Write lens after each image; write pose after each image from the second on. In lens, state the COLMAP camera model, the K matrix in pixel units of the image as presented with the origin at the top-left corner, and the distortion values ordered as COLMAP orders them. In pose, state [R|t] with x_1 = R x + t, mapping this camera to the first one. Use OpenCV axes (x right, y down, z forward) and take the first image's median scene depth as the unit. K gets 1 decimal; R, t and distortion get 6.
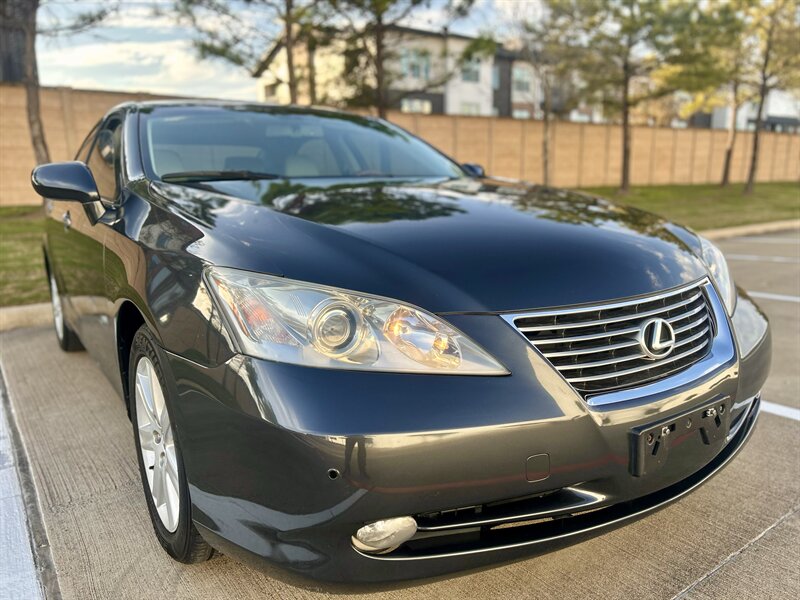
lens RADIAL K [[640.3, 0, 400.4], [0, 640.3, 301.7], [0, 0, 1]] dist [0.008178, -0.009108]
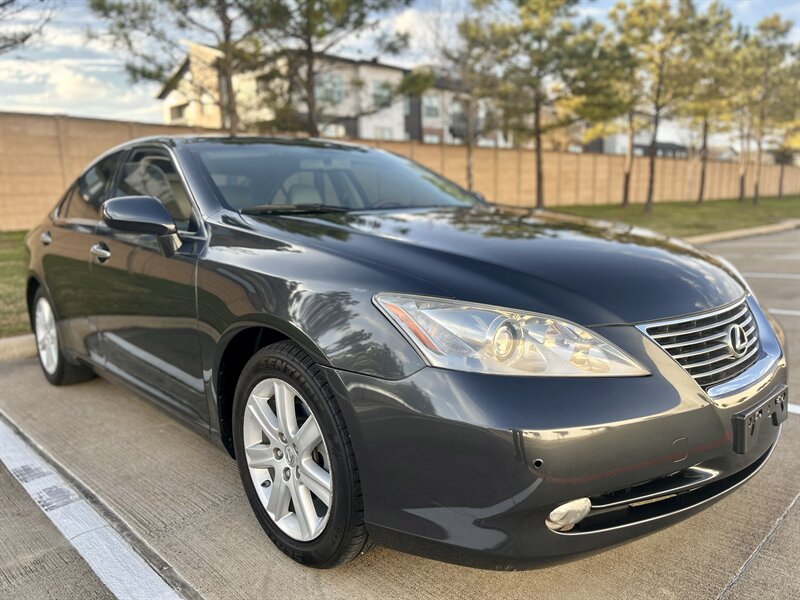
lens RADIAL K [[641.9, 0, 395.4], [0, 641.9, 301.0], [0, 0, 1]] dist [0.031452, -0.053984]
pose [[0.988507, -0.030835, 0.147997, -0.075905], [0.035868, 0.998861, -0.031459, -0.000561], [-0.146858, 0.036405, 0.988487, -0.021433]]
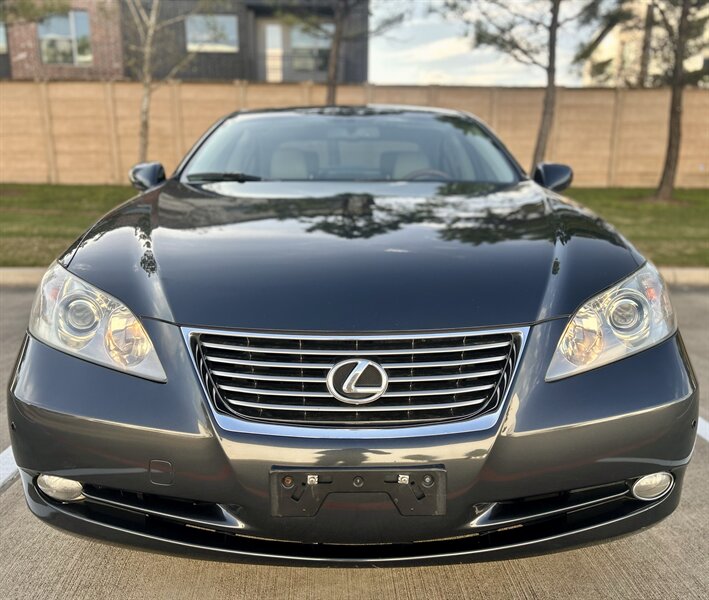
lens RADIAL K [[623.1, 0, 354.1], [0, 623.1, 300.2], [0, 0, 1]] dist [0.013513, -0.019443]
pose [[0.821072, 0.136717, -0.554210, 0.155765], [-0.118487, 0.990568, 0.068821, -0.020808], [0.558392, 0.009159, 0.829527, 0.048775]]
